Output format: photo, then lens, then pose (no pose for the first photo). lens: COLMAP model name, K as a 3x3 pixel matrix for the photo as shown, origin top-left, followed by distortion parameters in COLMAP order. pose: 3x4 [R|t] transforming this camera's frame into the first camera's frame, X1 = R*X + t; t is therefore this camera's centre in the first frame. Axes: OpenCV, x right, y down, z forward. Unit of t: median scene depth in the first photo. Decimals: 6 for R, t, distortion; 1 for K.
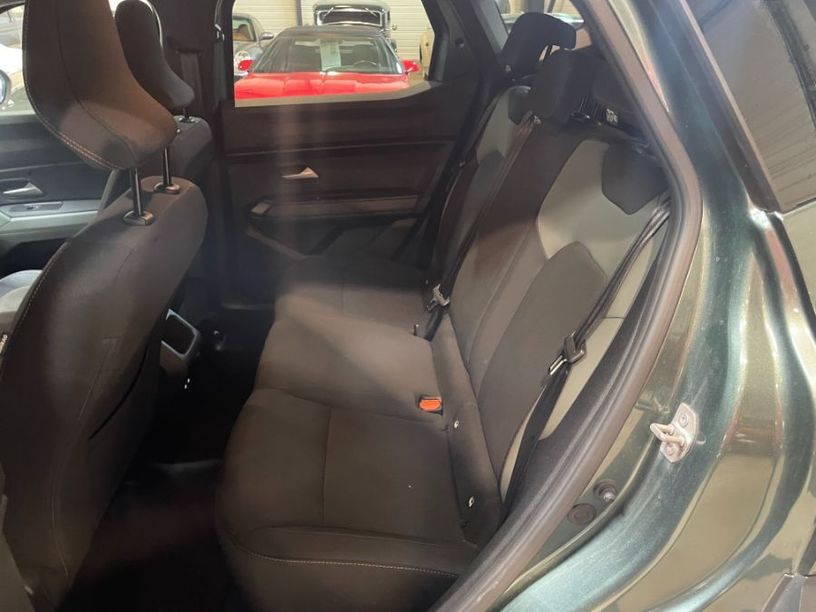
lens RADIAL K [[609.4, 0, 408.0], [0, 609.4, 306.0], [0, 0, 1]] dist [0.096168, -0.114803]
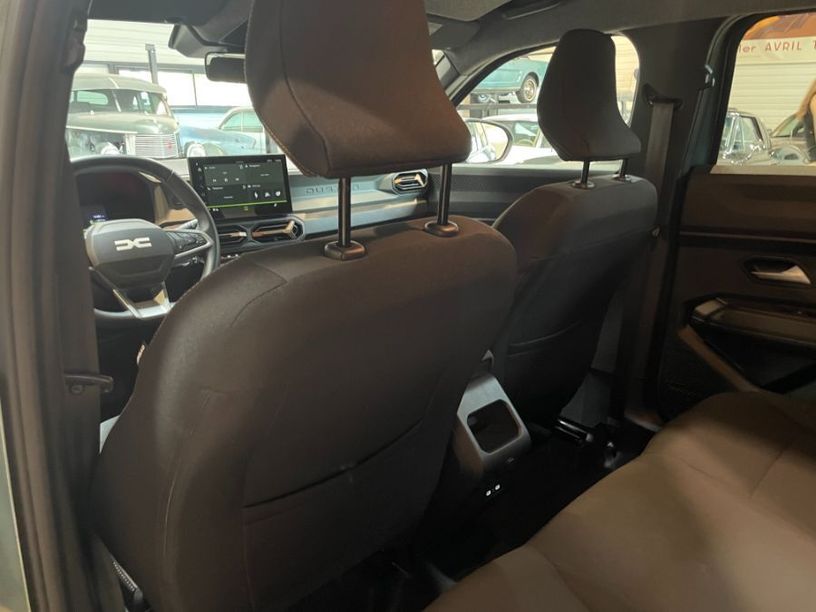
lens RADIAL K [[609.4, 0, 408.0], [0, 609.4, 306.0], [0, 0, 1]] dist [0.096168, -0.114803]
pose [[0.649460, 0.224215, -0.726587, 0.074515], [-0.326659, 0.945142, -0.000326, -0.051509], [0.686655, 0.237558, 0.687074, 0.286258]]
